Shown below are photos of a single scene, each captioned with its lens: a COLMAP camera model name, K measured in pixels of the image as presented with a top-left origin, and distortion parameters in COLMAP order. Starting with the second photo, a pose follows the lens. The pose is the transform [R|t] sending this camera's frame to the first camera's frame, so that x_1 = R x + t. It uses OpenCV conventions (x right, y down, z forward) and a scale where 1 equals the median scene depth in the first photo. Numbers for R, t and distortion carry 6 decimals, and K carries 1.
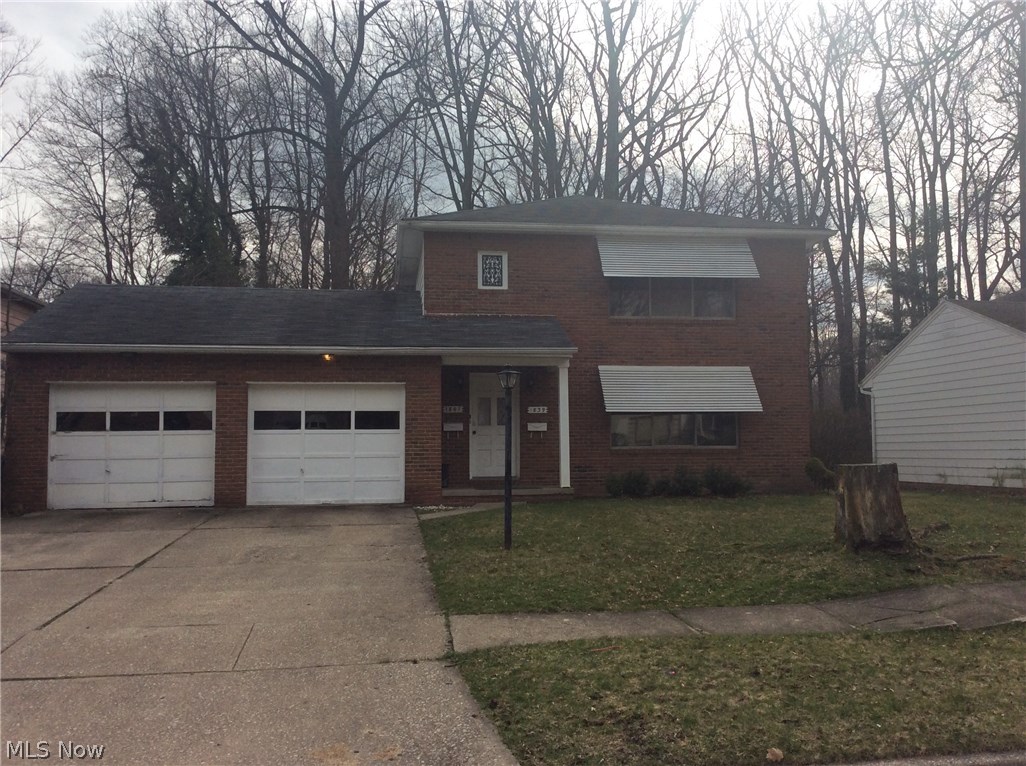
lens RADIAL K [[931.8, 0, 518.1], [0, 931.8, 384.2], [0, 0, 1]] dist [0.105591, -0.191647]
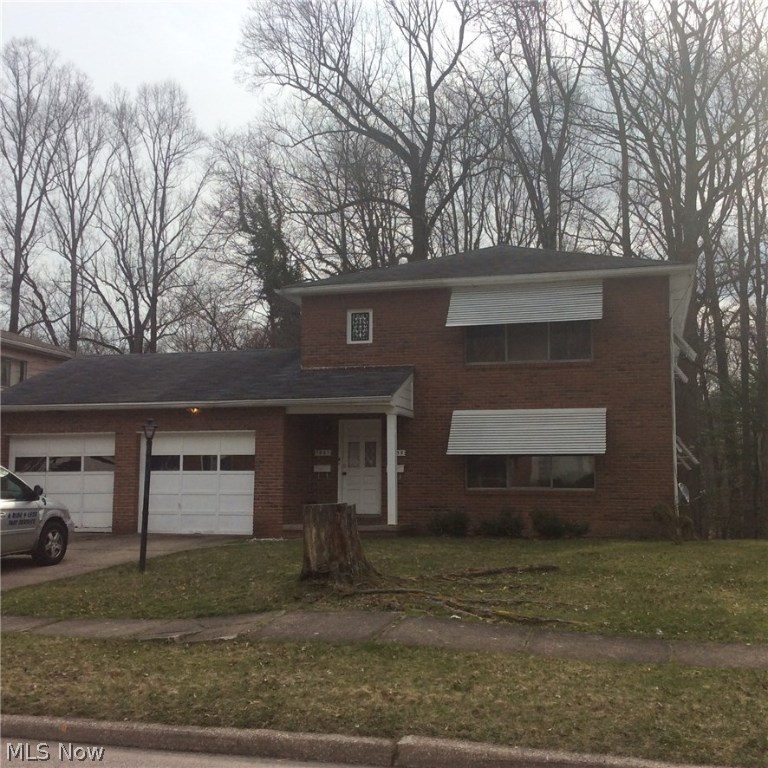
lens RADIAL K [[938.9, 0, 393.5], [0, 938.9, 399.3], [0, 0, 1]] dist [0.169828, -0.383158]
pose [[0.917472, -0.026704, -0.396903, 0.496511], [0.016817, 0.999456, -0.028370, -0.003888], [0.397444, 0.019354, 0.917422, -0.003149]]
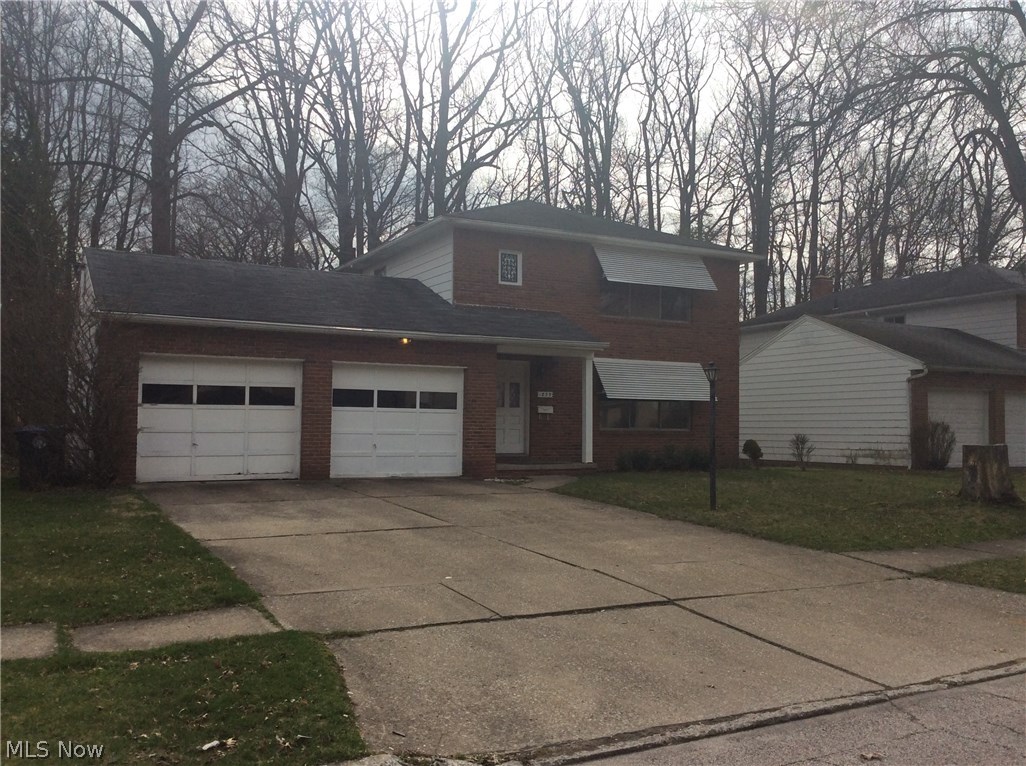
lens RADIAL K [[937.4, 0, 513.0], [0, 937.4, 383.0], [0, 0, 1]] dist [0.103885, -0.195140]
pose [[0.938115, 0.032757, 0.344772, -0.447278], [-0.039673, 0.999128, 0.013020, 0.000407], [-0.344045, -0.025892, 0.938596, -0.057427]]
